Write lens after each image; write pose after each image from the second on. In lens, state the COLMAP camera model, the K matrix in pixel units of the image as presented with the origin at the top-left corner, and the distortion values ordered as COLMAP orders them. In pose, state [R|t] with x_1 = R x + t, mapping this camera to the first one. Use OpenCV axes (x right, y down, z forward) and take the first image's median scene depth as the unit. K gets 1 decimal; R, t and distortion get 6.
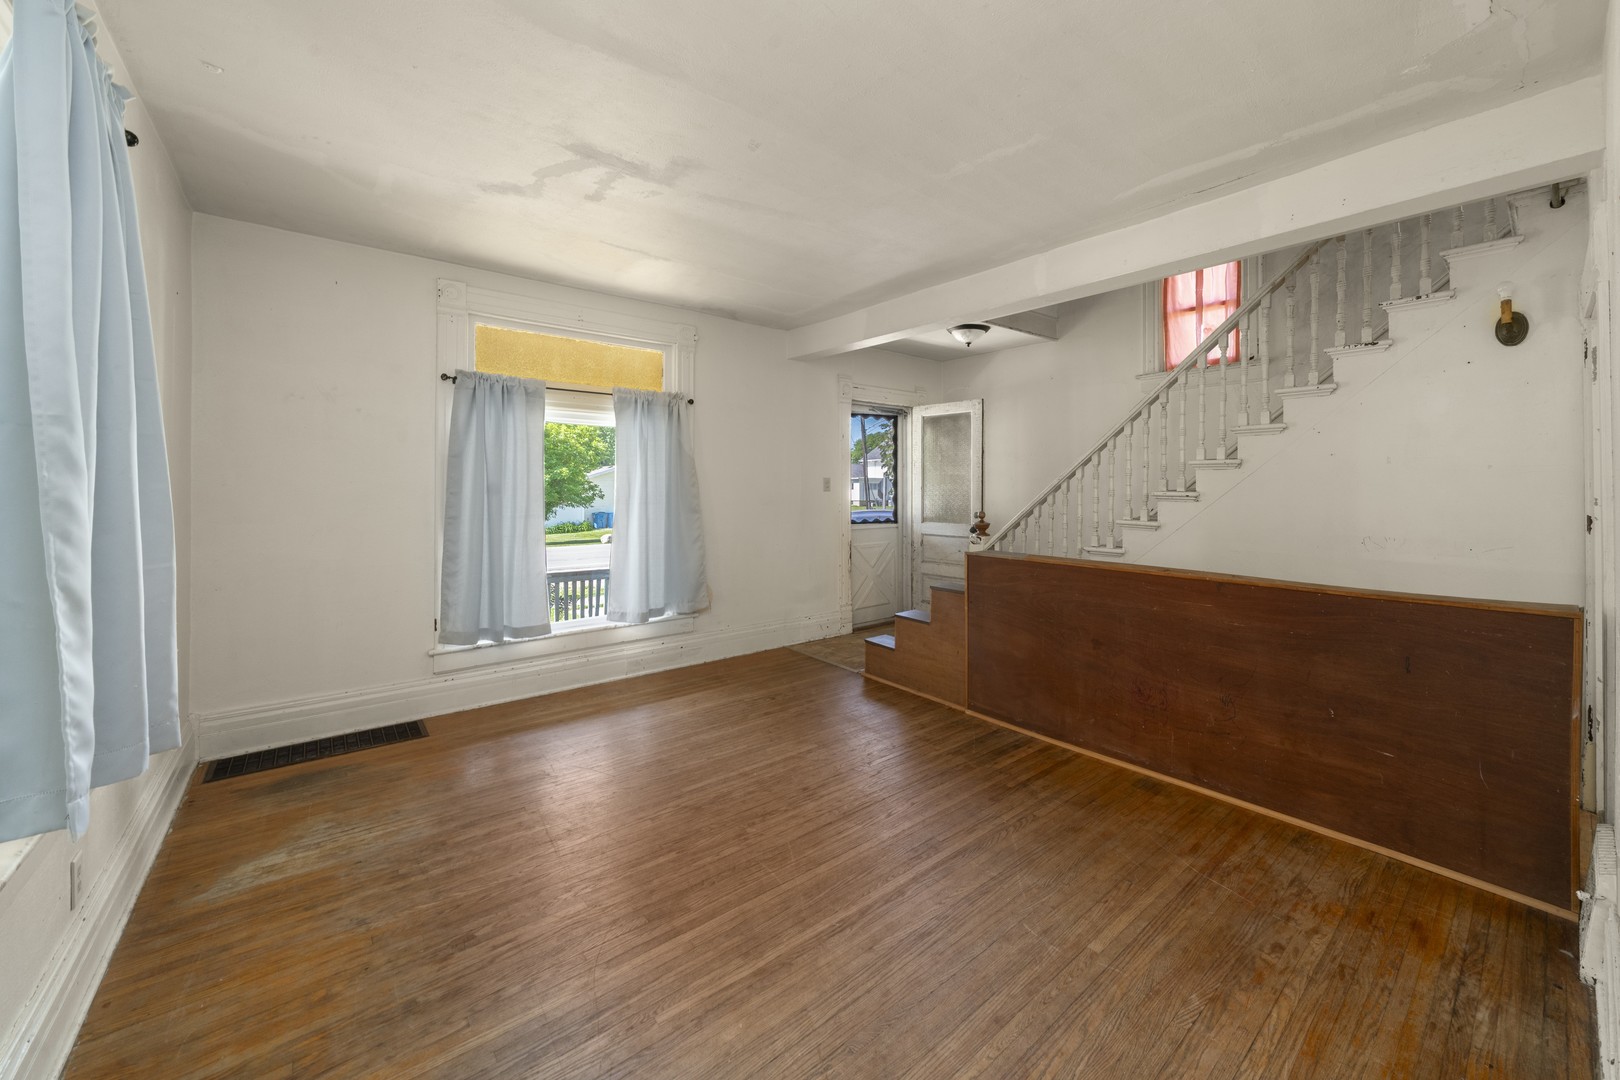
lens RADIAL K [[633.9, 0, 867.5], [0, 633.9, 484.7], [0, 0, 1]] dist [-0.003320, -0.000689]
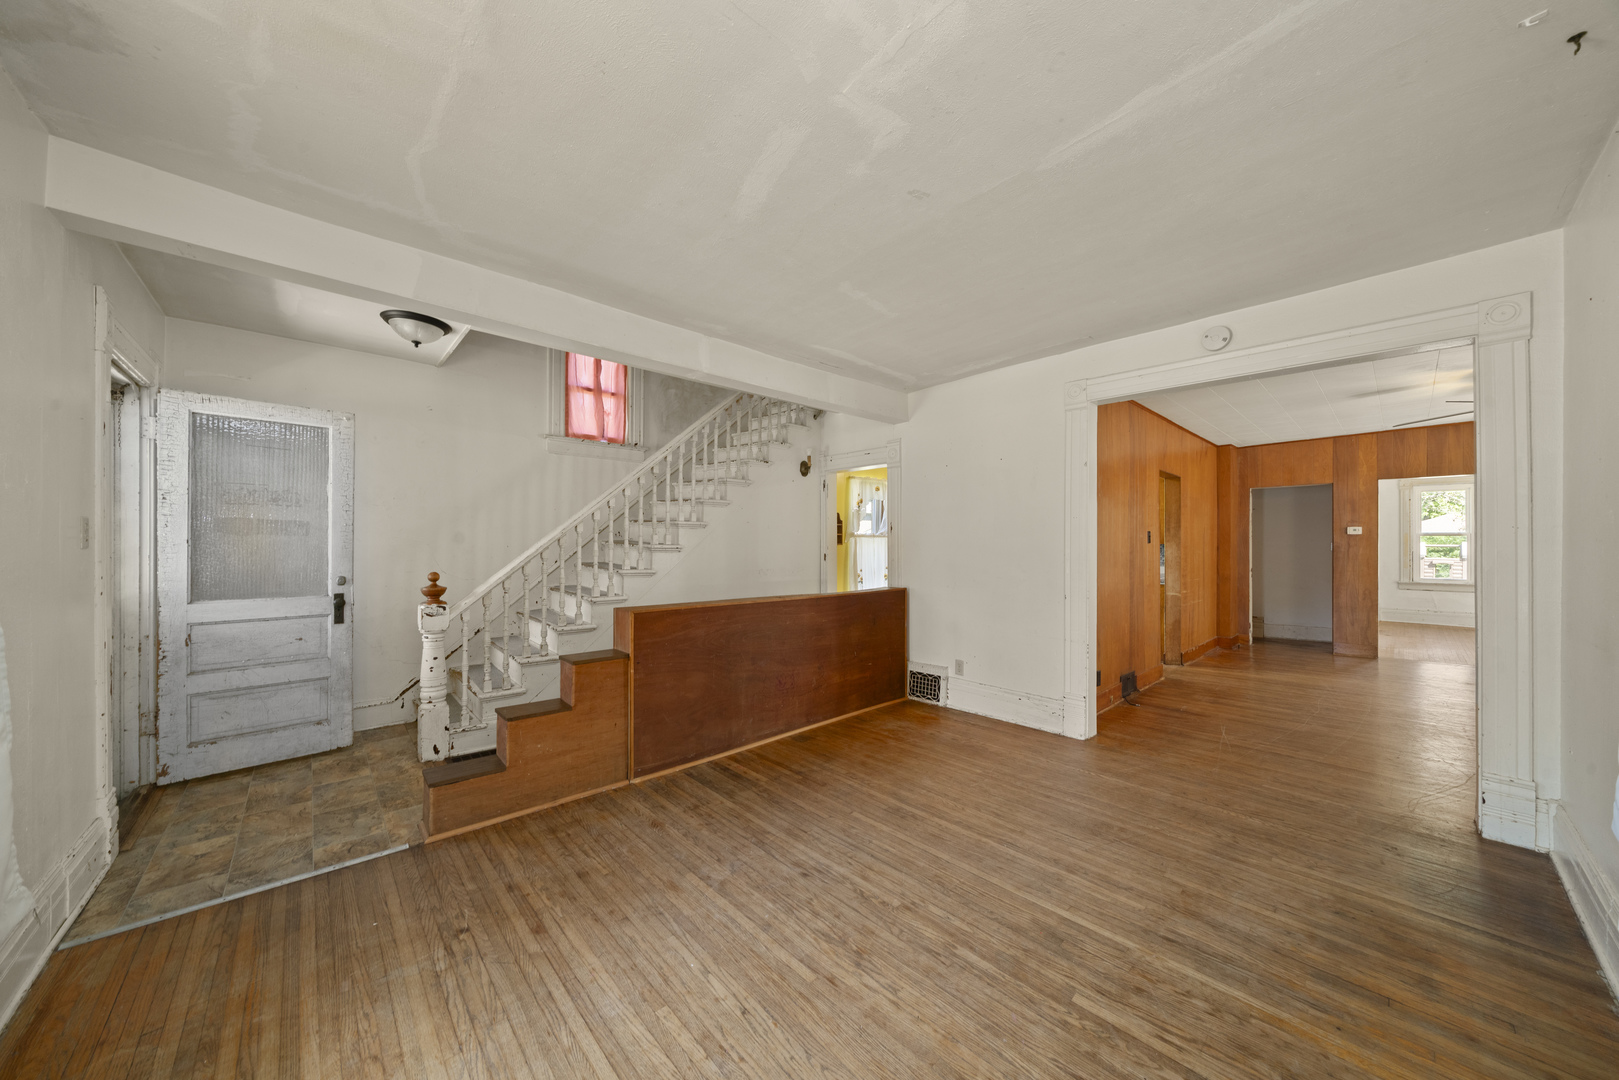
lens RADIAL K [[562.1, 0, 813.8], [0, 562.1, 543.7], [0, 0, 1]] dist [-0.004816, -0.000264]
pose [[-0.035809, -0.000657, 0.999358, -0.870219], [-0.007074, 0.999975, 0.000404, 0.009002], [-0.999334, -0.007055, -0.035813, 0.990131]]
